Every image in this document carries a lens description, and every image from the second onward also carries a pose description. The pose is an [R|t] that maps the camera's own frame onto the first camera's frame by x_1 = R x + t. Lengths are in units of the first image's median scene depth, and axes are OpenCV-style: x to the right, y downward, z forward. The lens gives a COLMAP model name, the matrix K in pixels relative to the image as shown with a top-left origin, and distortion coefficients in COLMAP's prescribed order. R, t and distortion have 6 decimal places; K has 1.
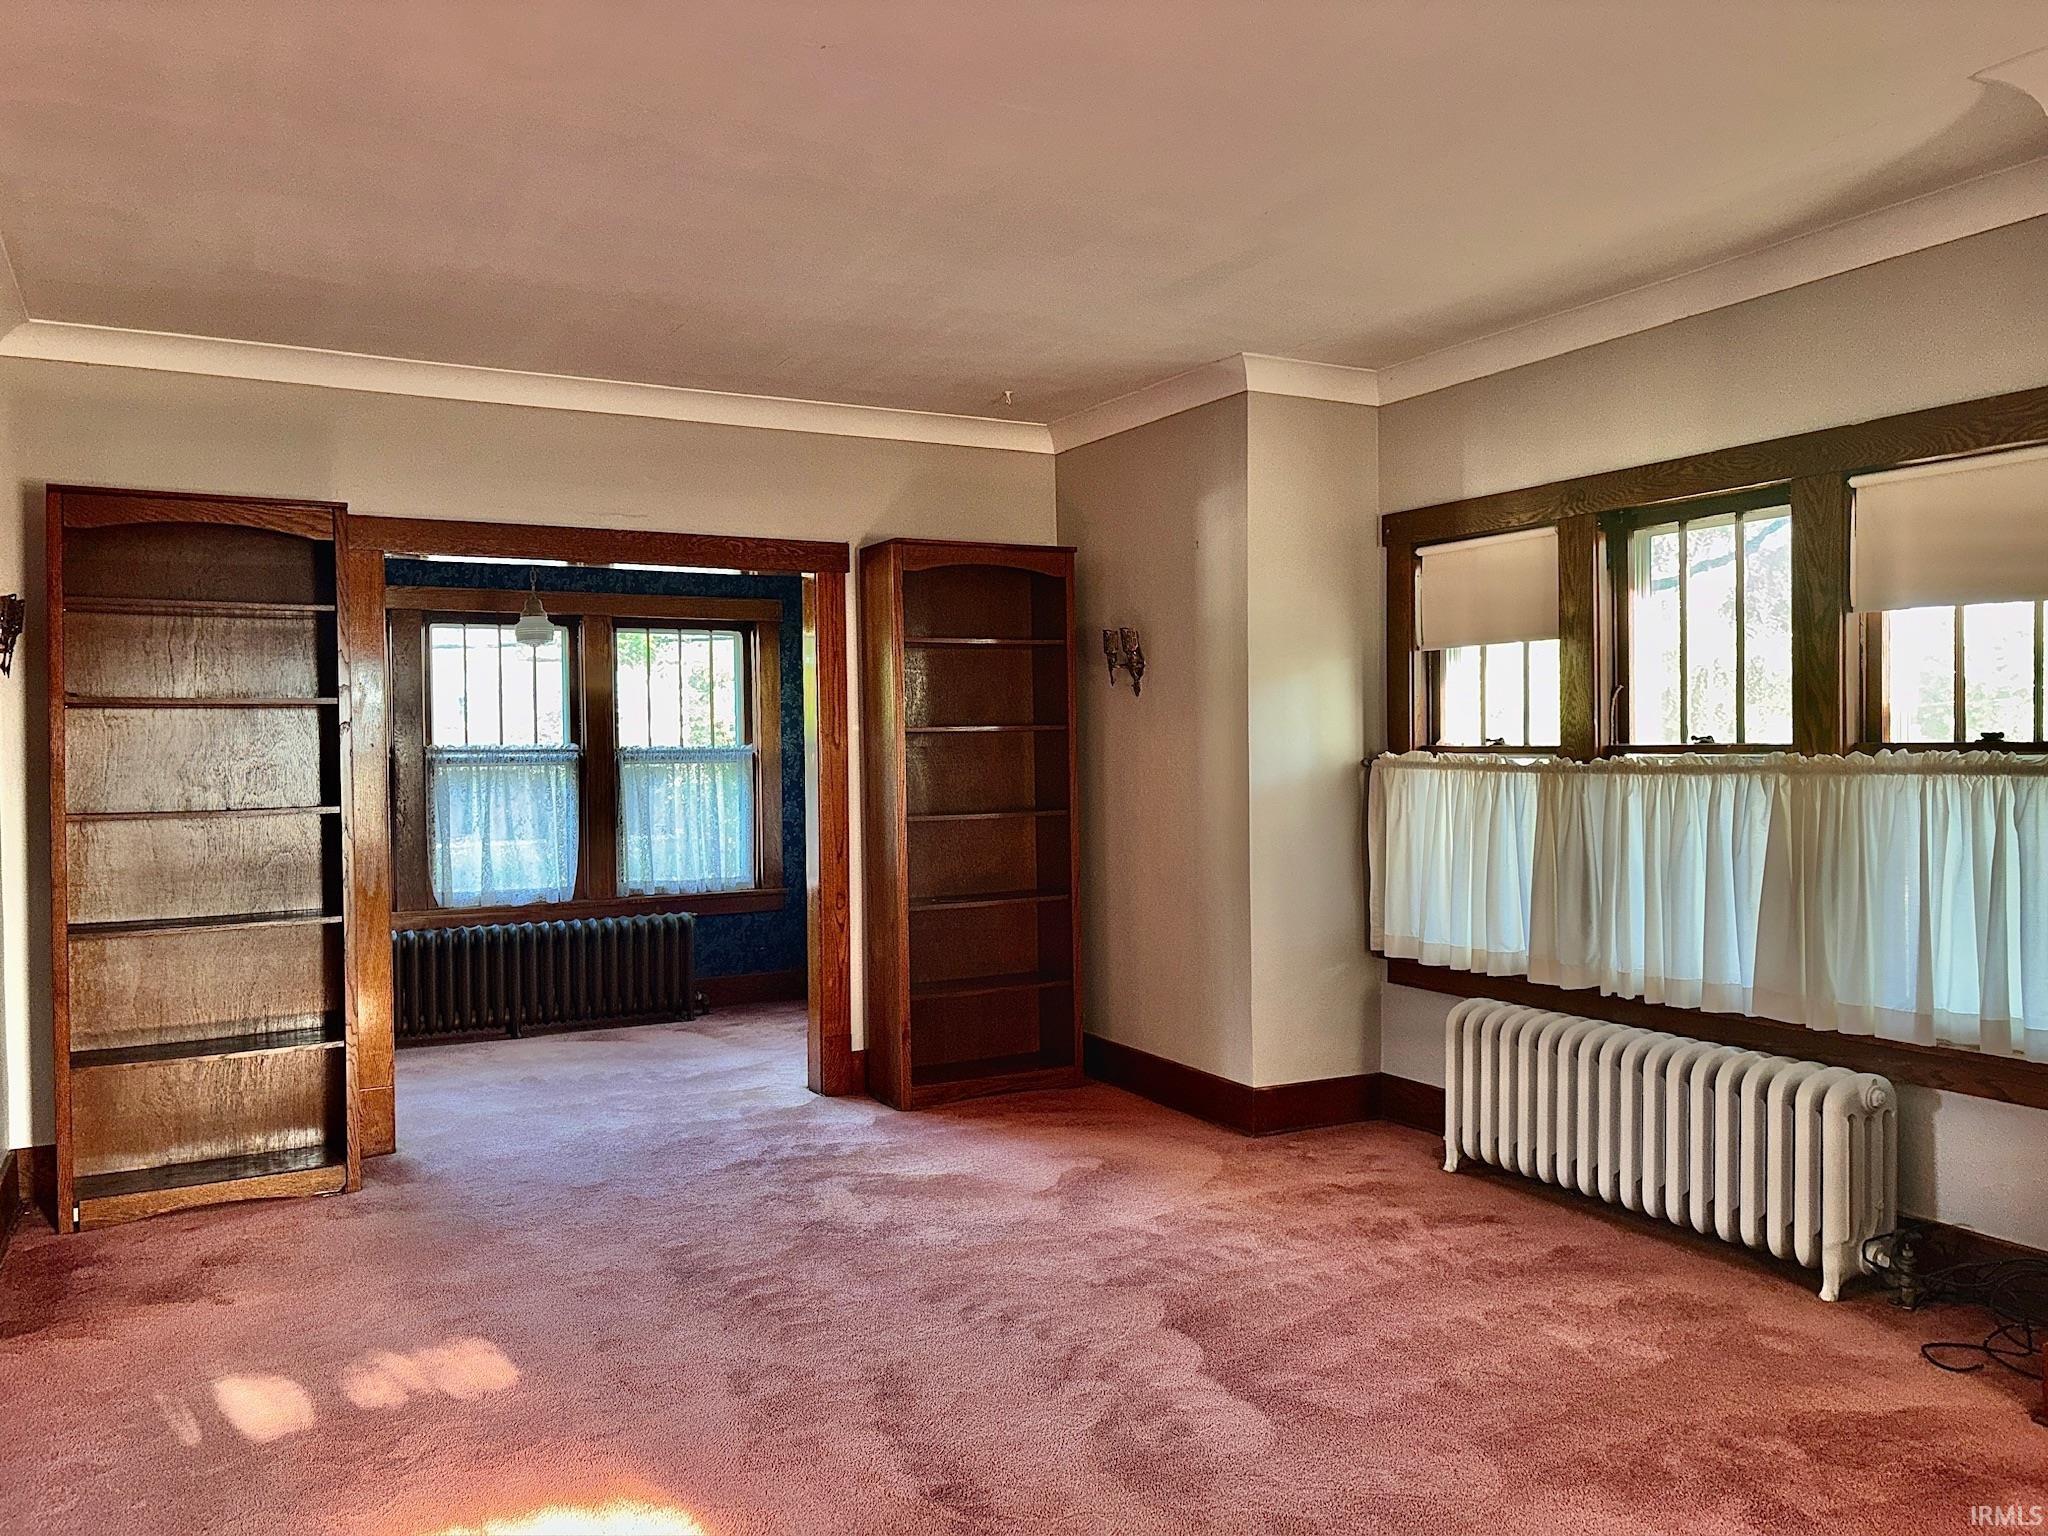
lens RADIAL K [[1535.3, 0, 1024.0], [0, 1535.3, 768.0], [0, 0, 1]] dist [0.046968, -0.054840]
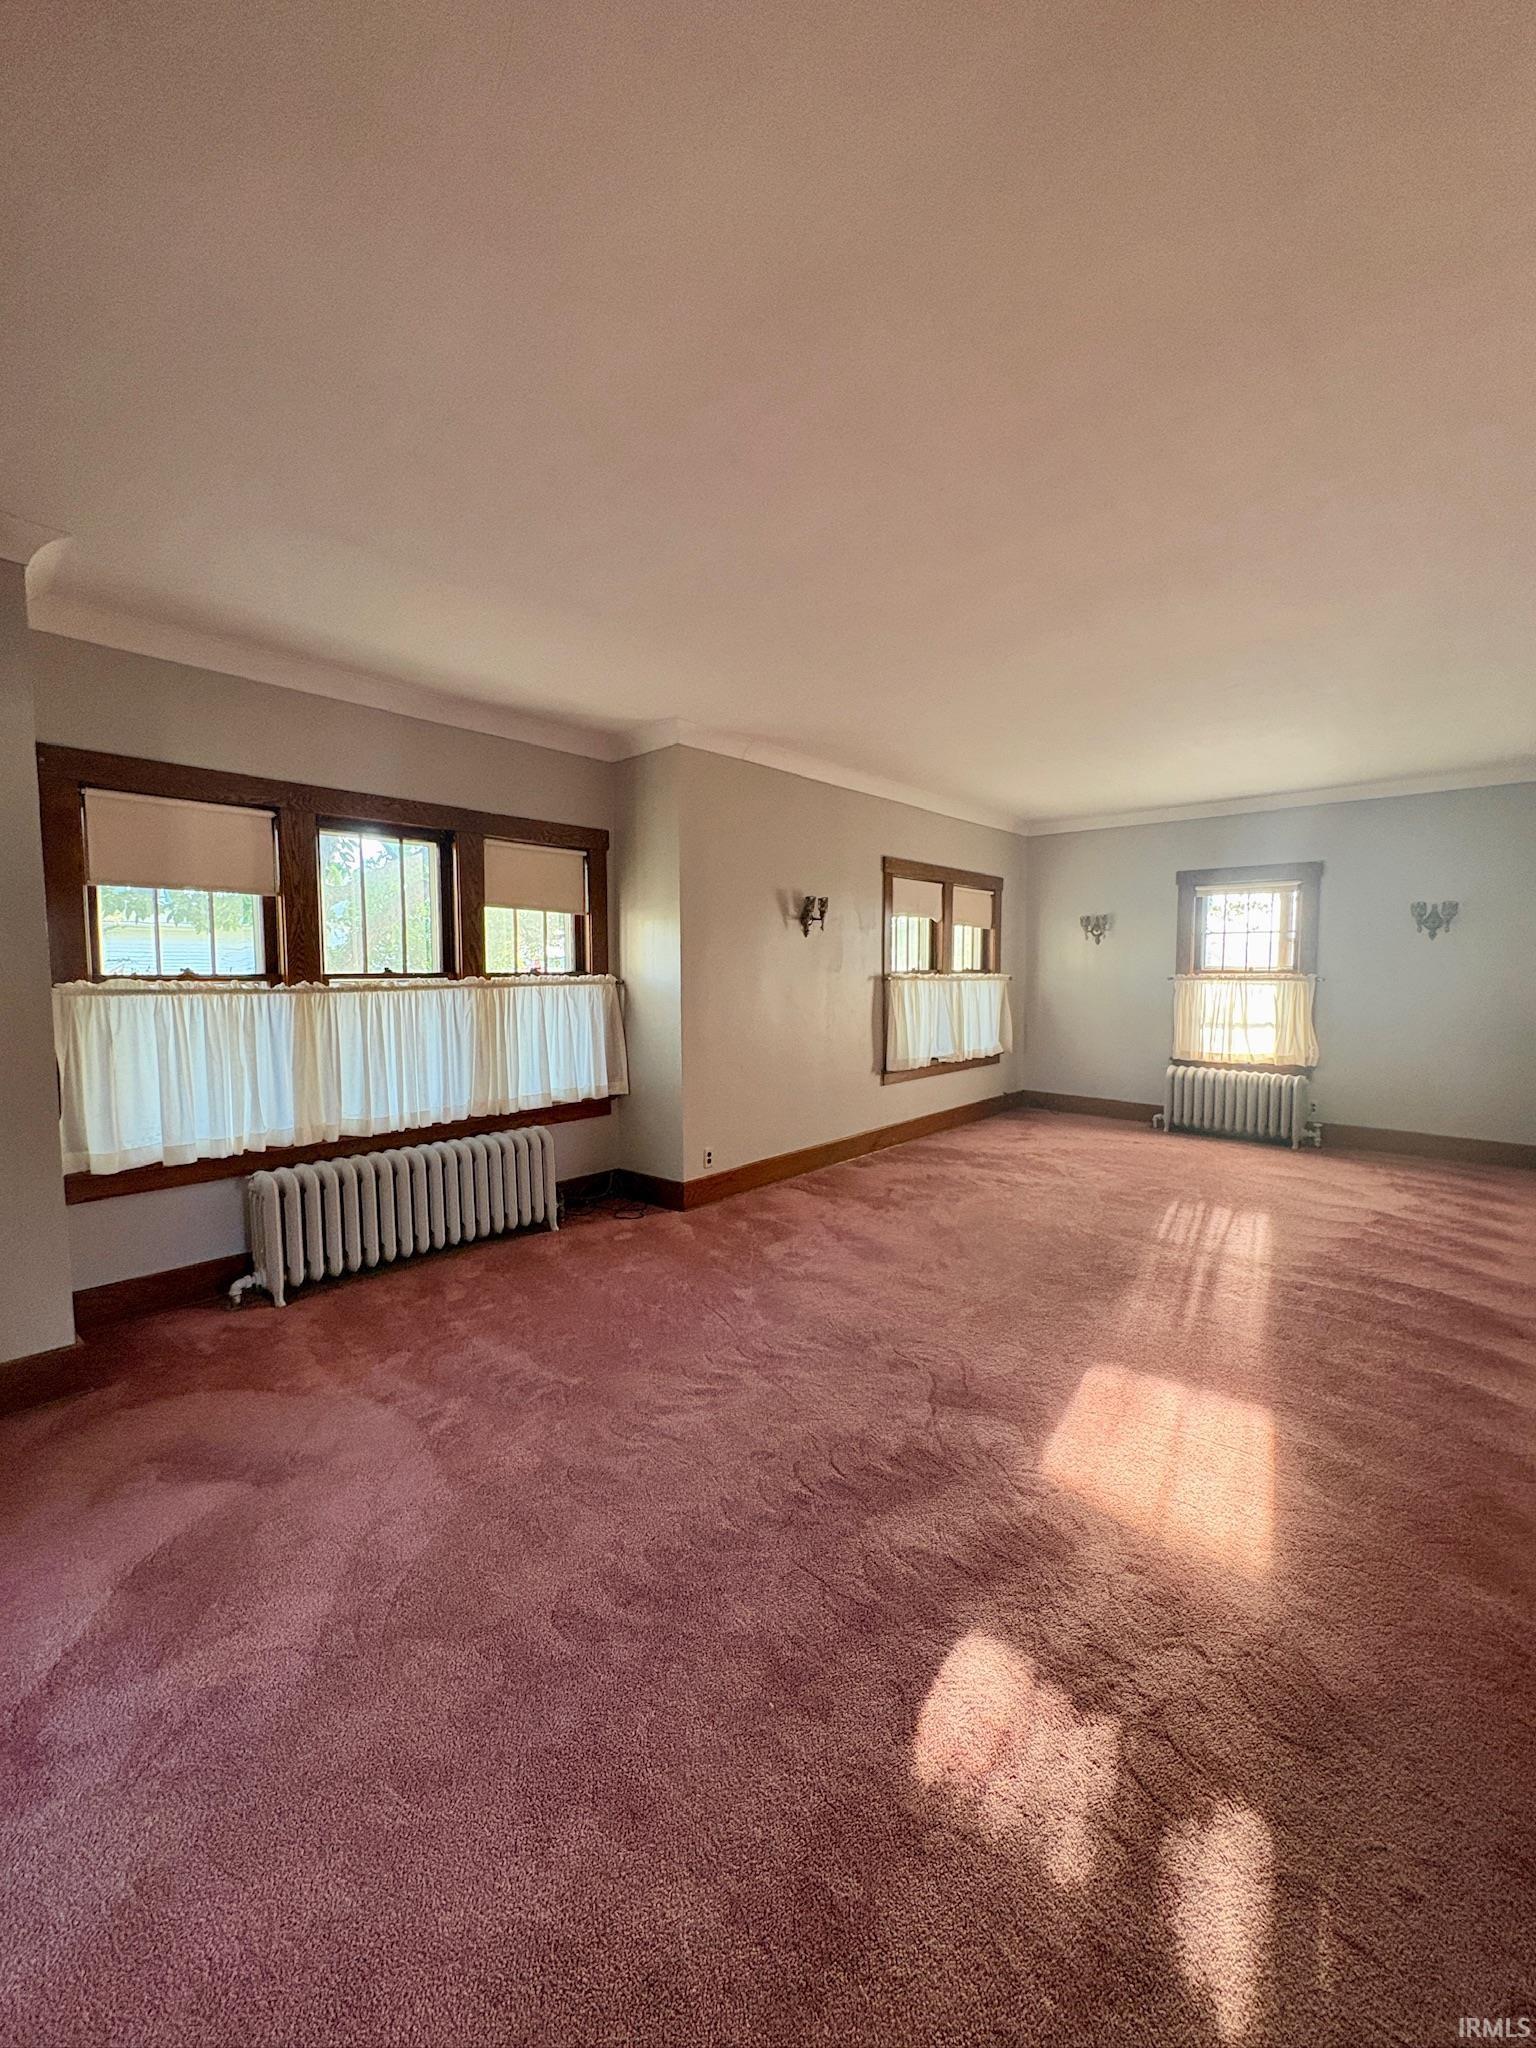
lens RADIAL K [[812.5, 0, 768.0], [0, 812.5, 1024.0], [0, 0, 1]] dist [-0.003657, -0.000411]
pose [[-0.340972, -0.050391, 0.938722, -0.442240], [0.023834, 0.997778, 0.062219, -0.004118], [-0.939771, 0.043588, -0.339014, 0.770603]]
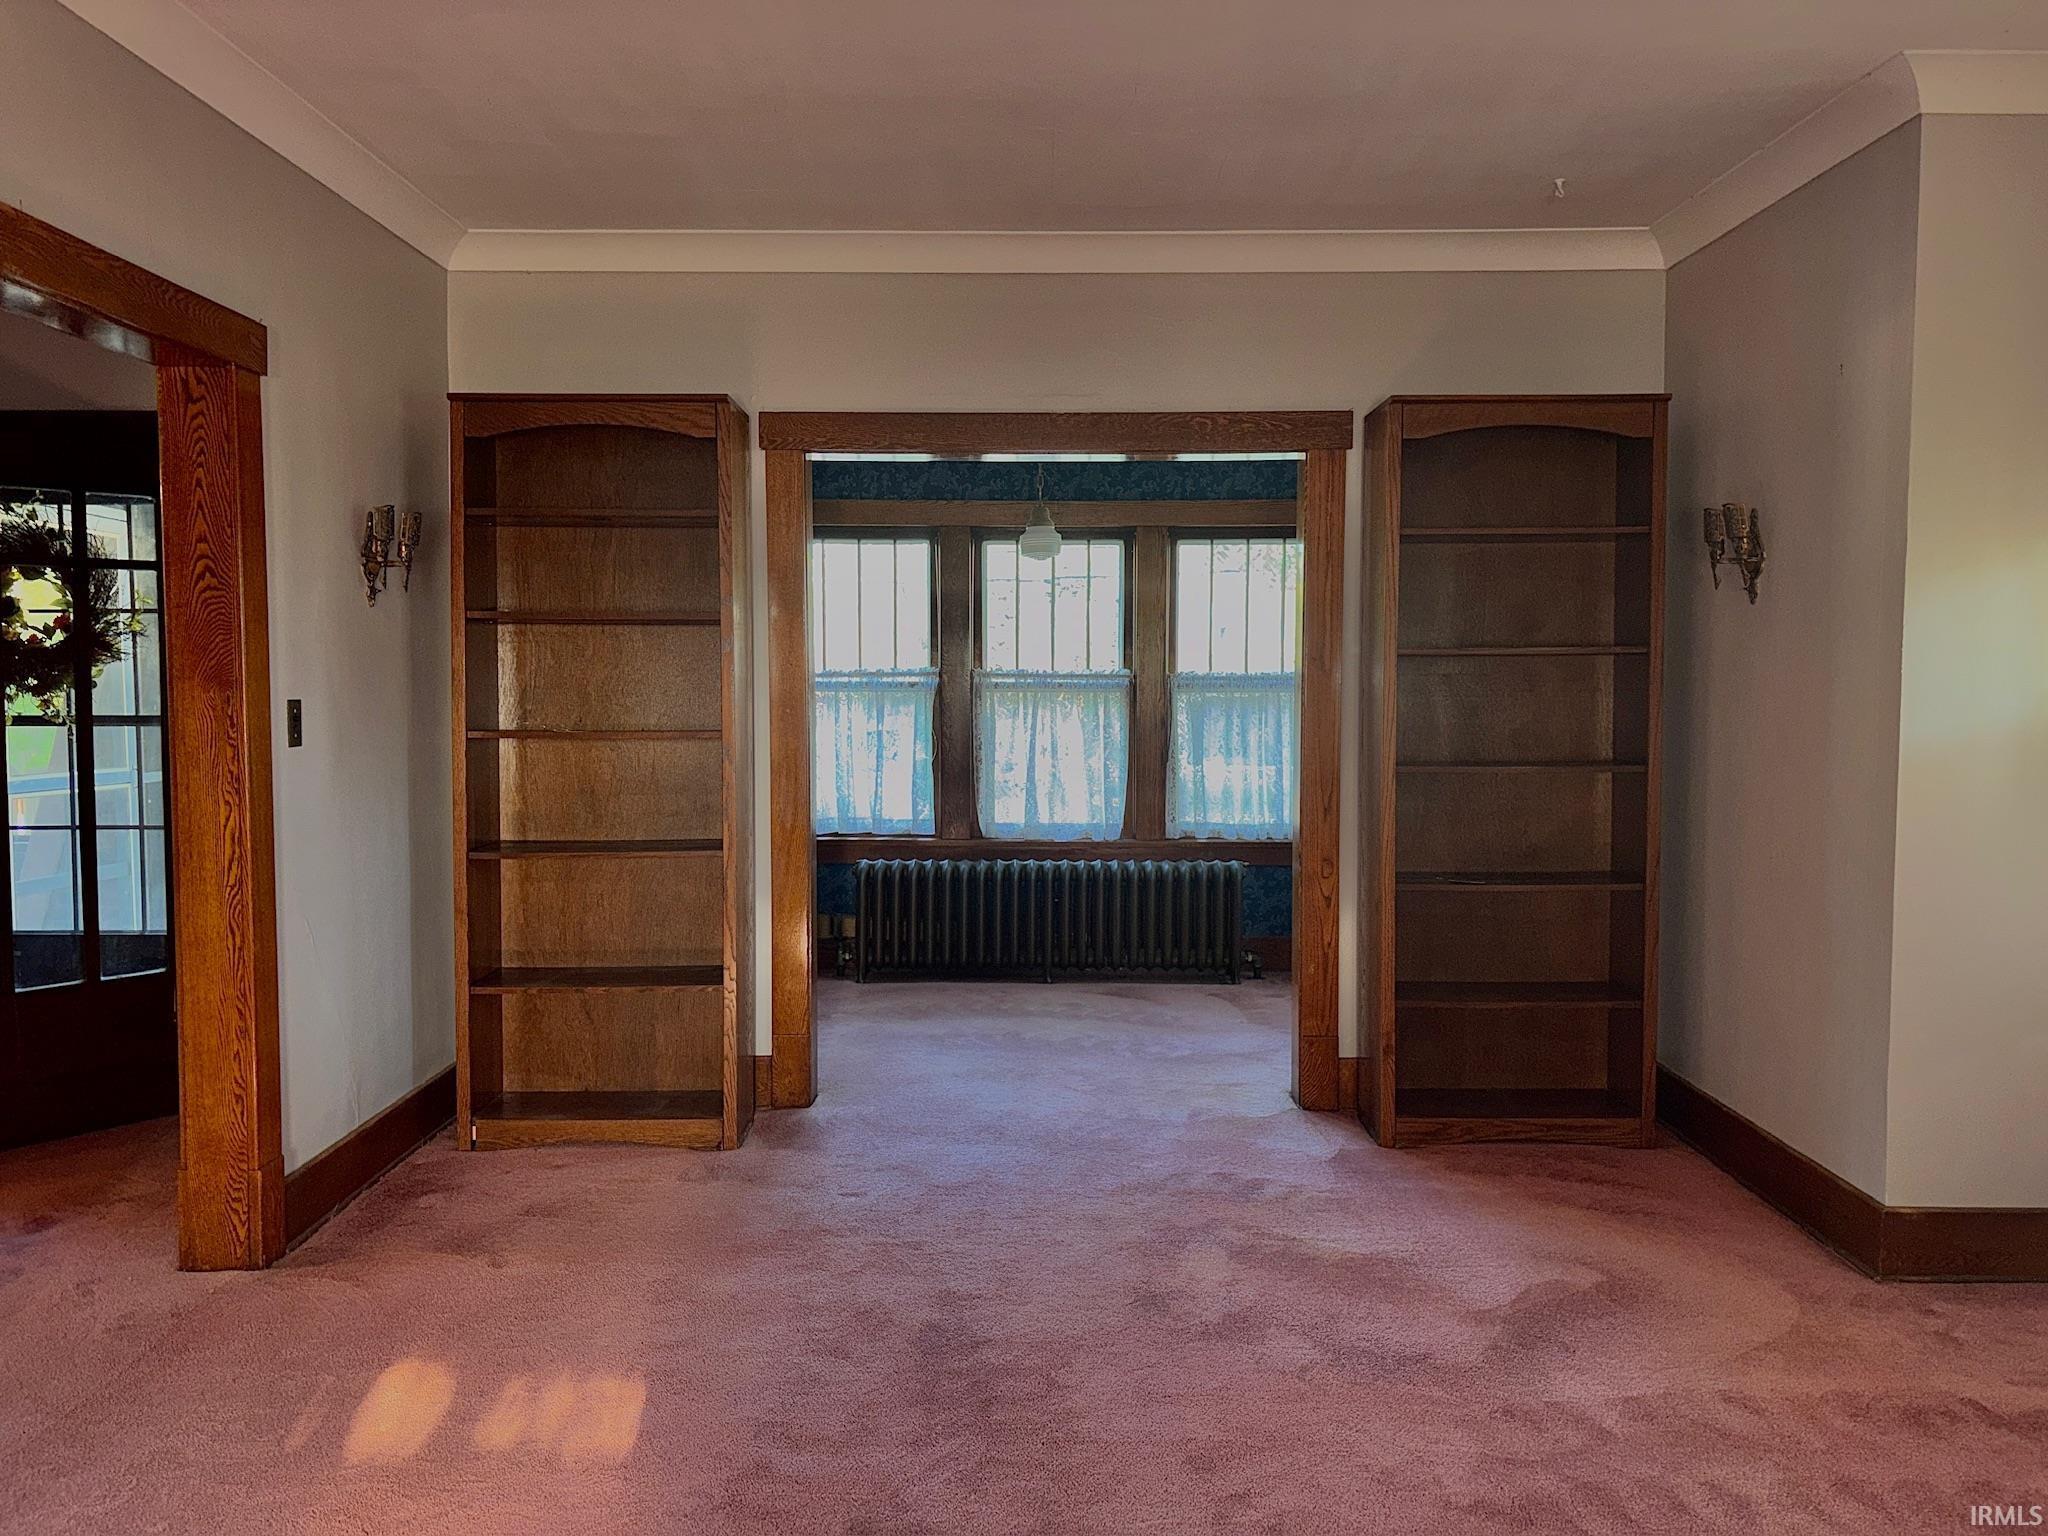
lens RADIAL K [[1535.3, 0, 1024.0], [0, 1535.3, 768.0], [0, 0, 1]] dist [0.046968, -0.054840]
pose [[0.876107, 0.041592, -0.480319, 0.138486], [-0.019770, 0.998533, 0.050406, -0.002437], [0.481711, -0.034665, 0.875644, 0.260072]]
